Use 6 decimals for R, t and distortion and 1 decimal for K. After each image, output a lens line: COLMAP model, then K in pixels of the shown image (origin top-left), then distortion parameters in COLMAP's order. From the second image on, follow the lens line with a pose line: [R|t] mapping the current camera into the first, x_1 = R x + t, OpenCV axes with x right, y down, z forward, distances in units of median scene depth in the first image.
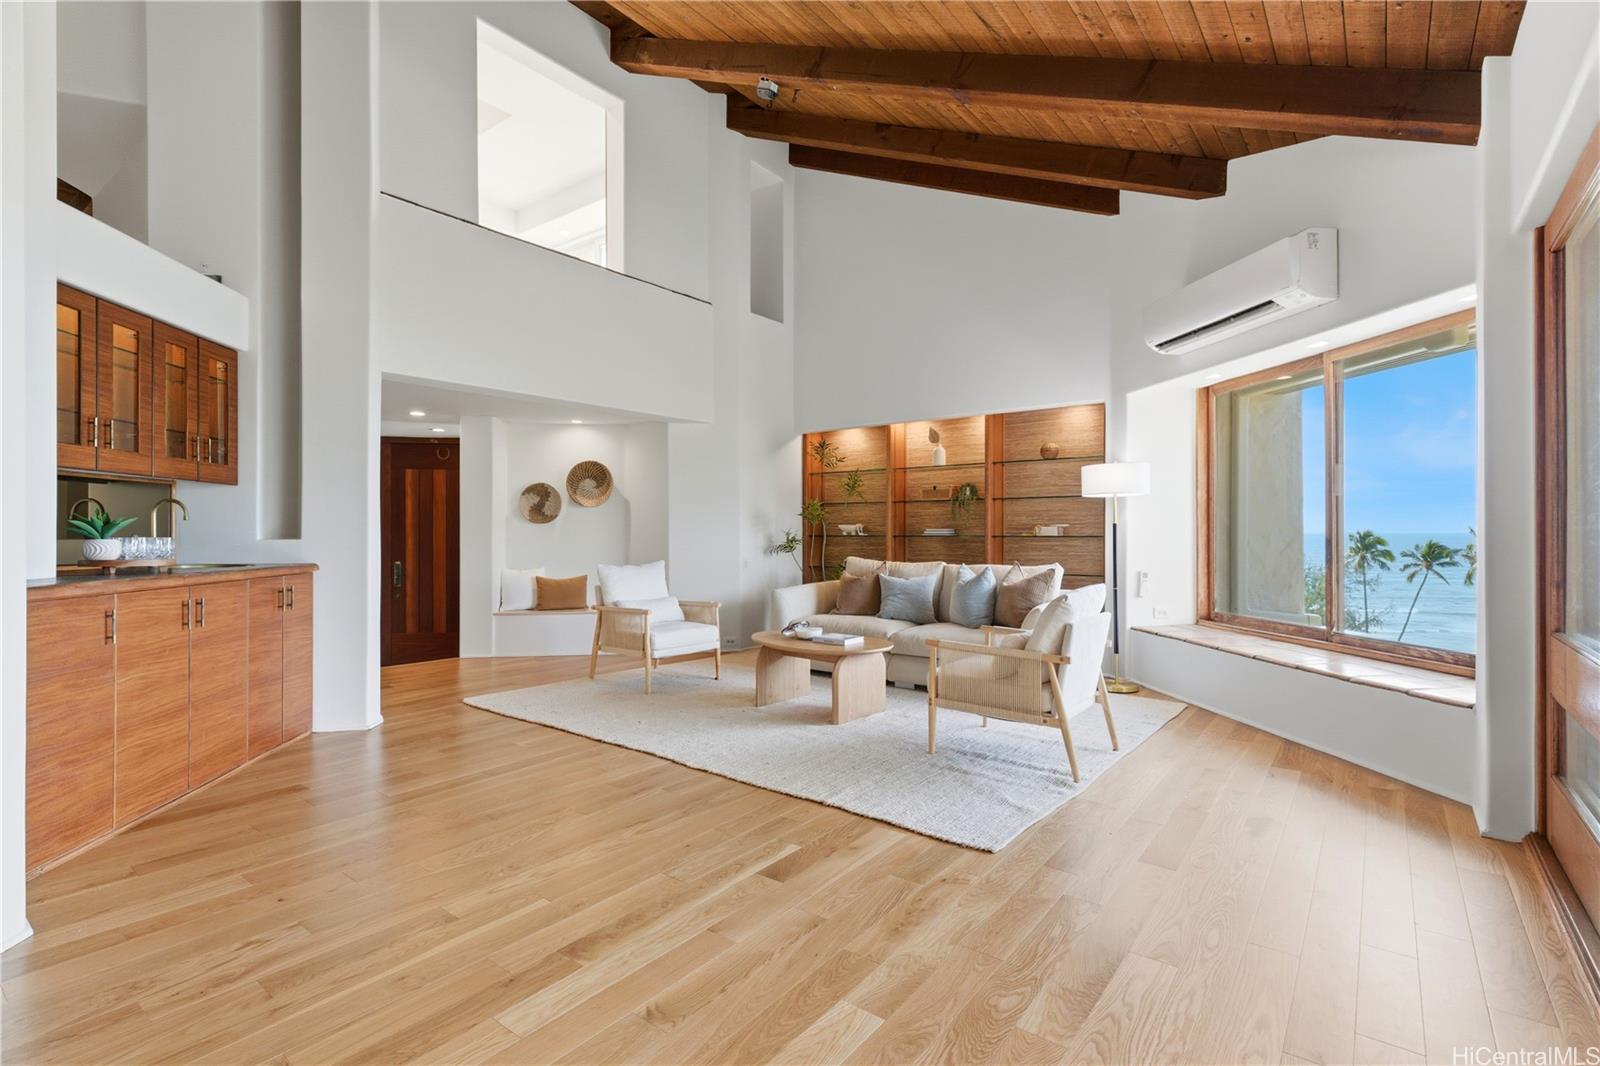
lens RADIAL K [[736.7, 0, 800.7], [0, 736.7, 531.9], [0, 0, 1]] dist [-0.000601, -0.000004]
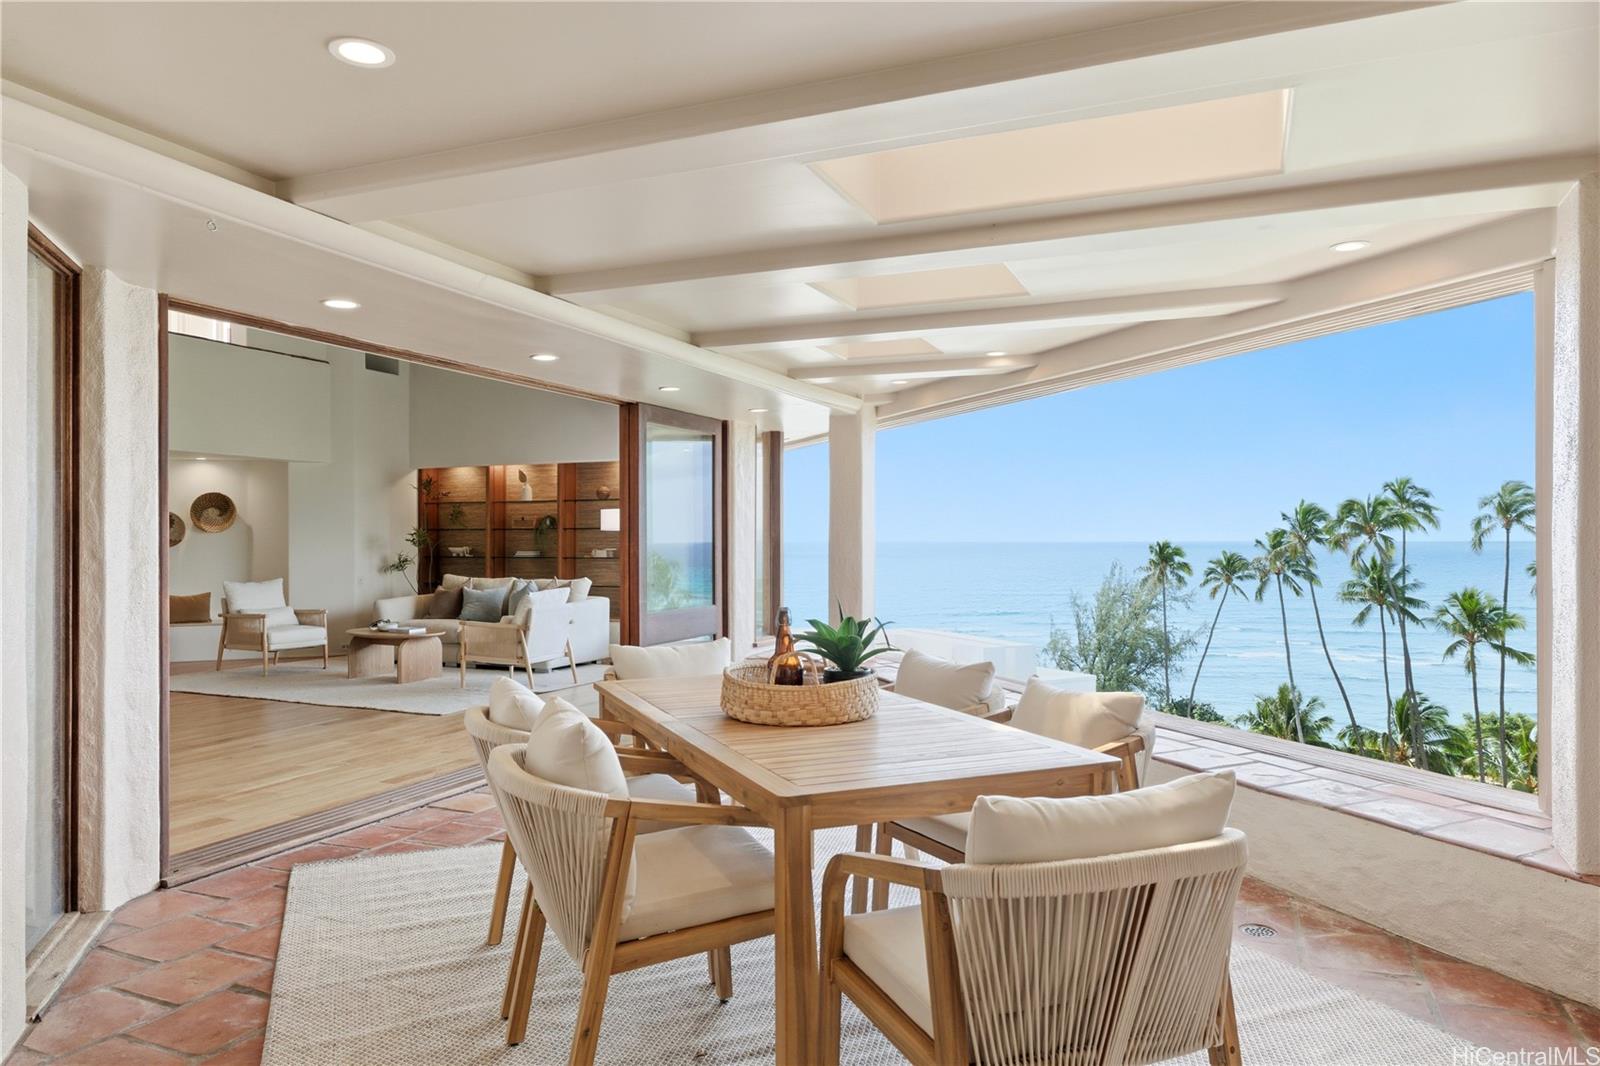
lens RADIAL K [[1010.7, 0, 800.1], [0, 1010.7, 533.6], [0, 0, 1]] dist [0.011480, 0.000405]
pose [[0.965707, 0.001893, 0.259629, 0.195719], [-0.000130, 0.999977, -0.006810, -0.023270], [-0.259635, 0.006543, 0.965685, -0.804304]]
